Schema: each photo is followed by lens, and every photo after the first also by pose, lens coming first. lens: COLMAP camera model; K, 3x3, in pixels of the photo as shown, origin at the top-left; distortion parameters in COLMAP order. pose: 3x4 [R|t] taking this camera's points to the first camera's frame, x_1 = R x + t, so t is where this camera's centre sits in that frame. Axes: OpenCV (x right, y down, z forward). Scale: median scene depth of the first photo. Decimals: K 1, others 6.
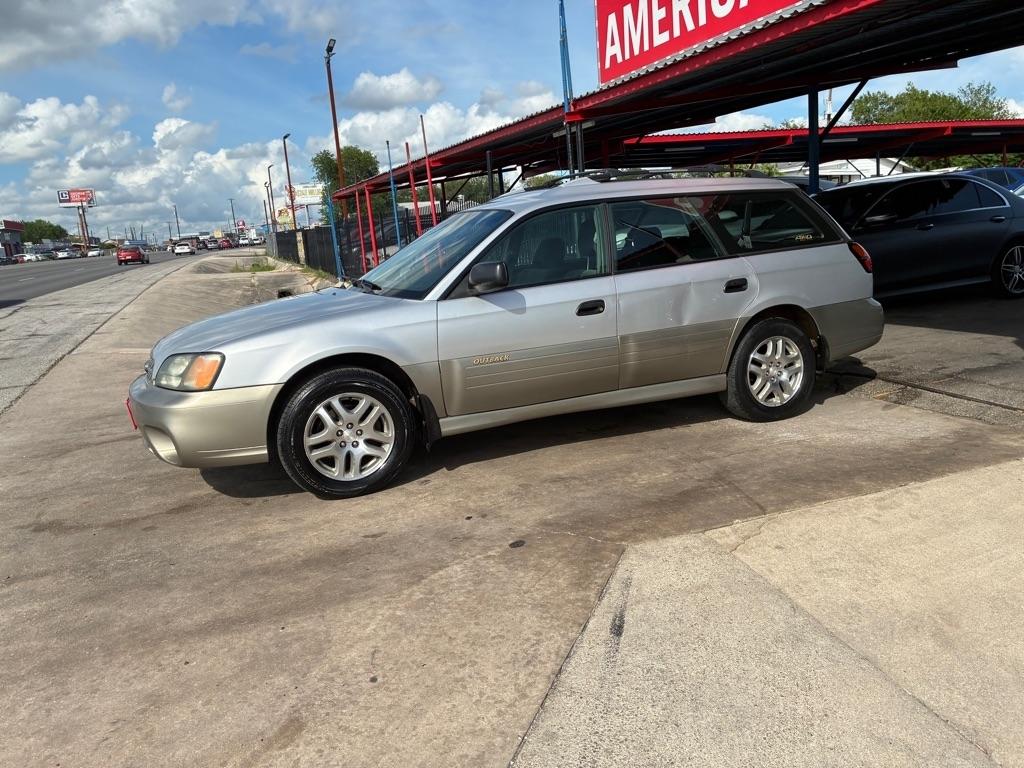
lens RADIAL K [[768.0, 0, 503.6], [0, 768.0, 381.5], [0, 0, 1]] dist [0.057789, -0.089125]
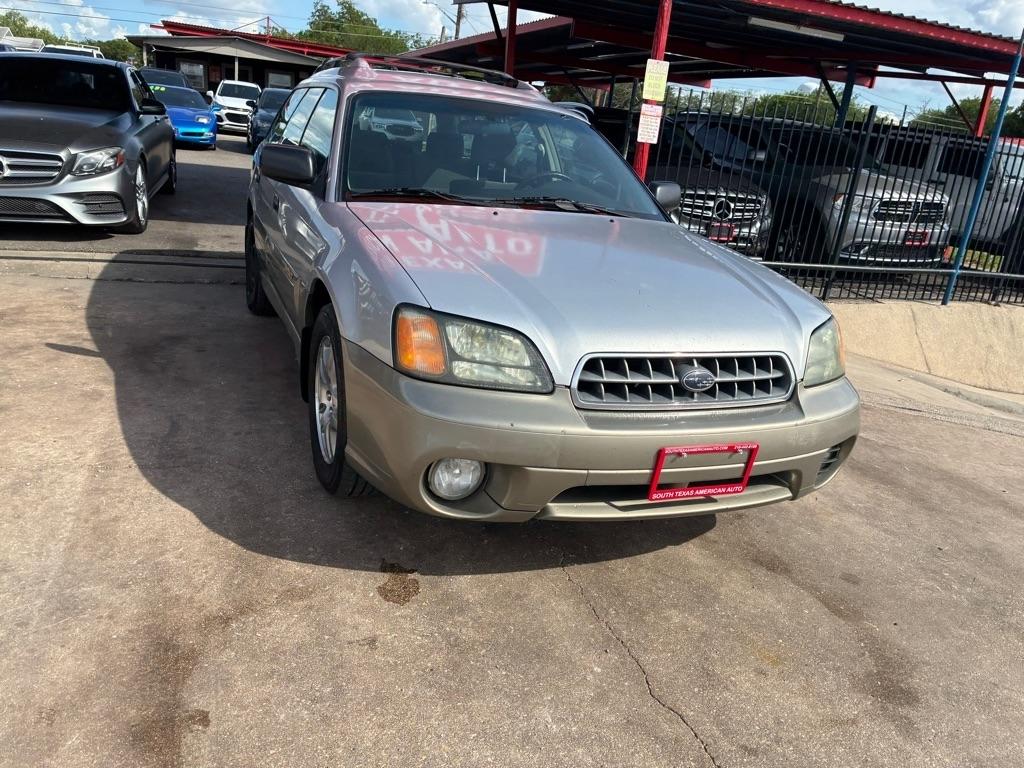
lens RADIAL K [[765.9, 0, 492.6], [0, 765.9, 384.2], [0, 0, 1]] dist [0.055240, -0.078187]
pose [[0.033072, -0.242607, 0.969561, -1.042117], [0.085125, 0.967250, 0.239126, -0.163602], [-0.995821, 0.074626, 0.052641, 1.206816]]
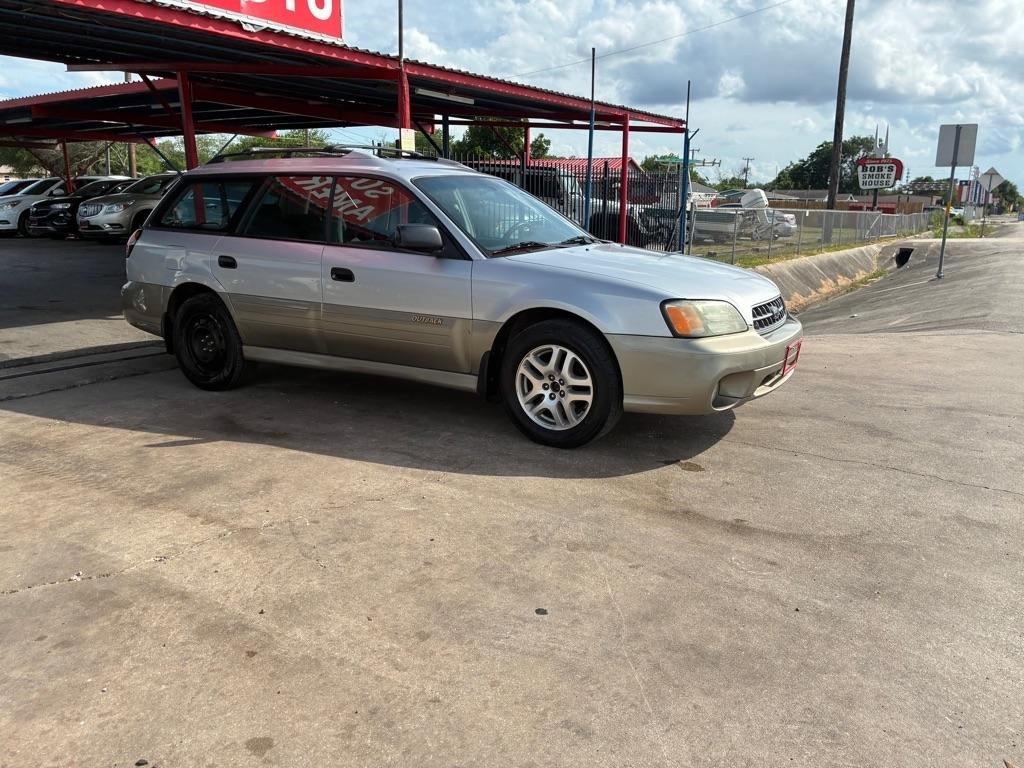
lens RADIAL K [[768.6, 0, 505.5], [0, 768.6, 391.5], [0, 0, 1]] dist [0.057602, -0.078981]
pose [[-0.569954, -0.131862, 0.811027, -1.171539], [0.189557, 0.939314, 0.285932, -0.297484], [-0.799513, 0.316704, -0.510370, 1.971572]]
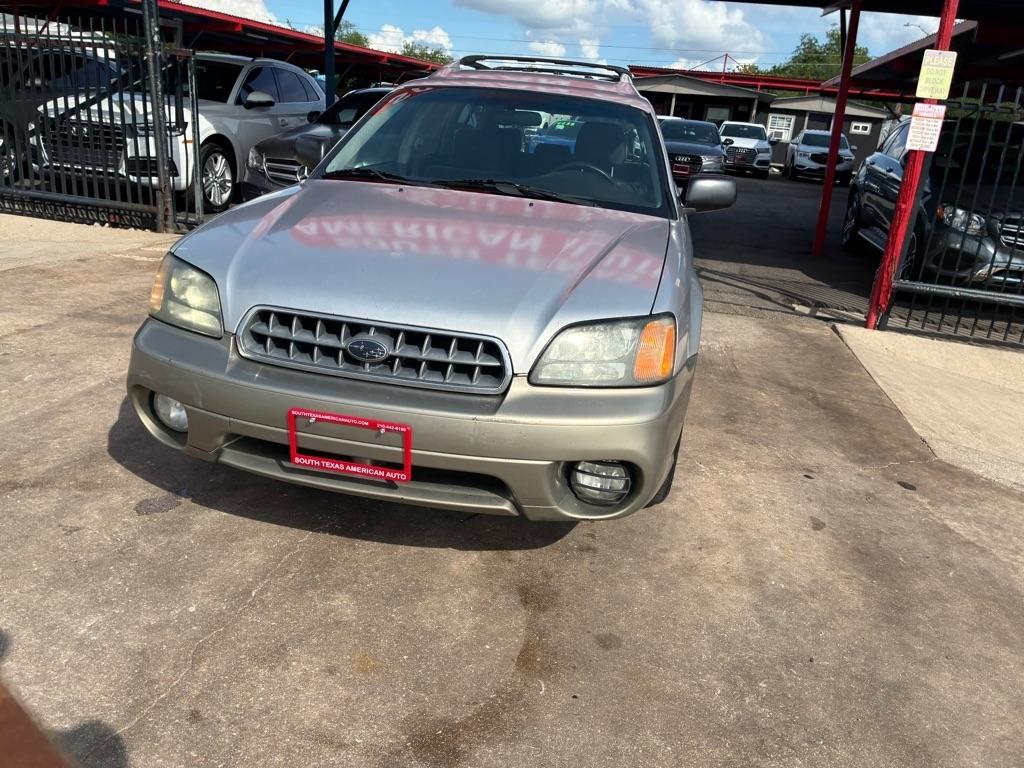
lens RADIAL K [[768.2, 0, 496.3], [0, 768.2, 382.5], [0, 0, 1]] dist [0.034007, -0.030770]
pose [[0.563344, -0.152200, 0.812083, -0.874351], [0.035300, 0.986423, 0.160387, -0.079110], [-0.825468, -0.061687, 0.561068, 0.729710]]
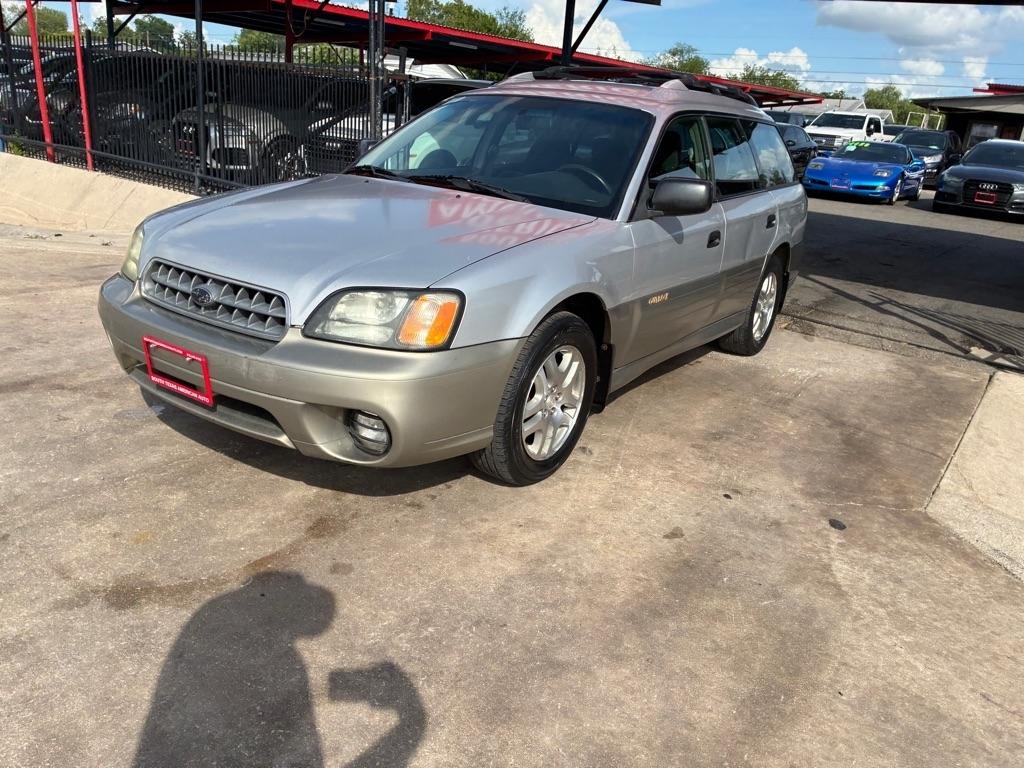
lens RADIAL K [[768.6, 0, 505.5], [0, 768.6, 391.5], [0, 0, 1]] dist [0.057602, -0.078981]
pose [[0.834241, -0.046819, 0.549408, -0.649123], [-0.037955, 0.989150, 0.141925, -0.044202], [-0.550092, -0.139252, 0.823412, 0.406973]]
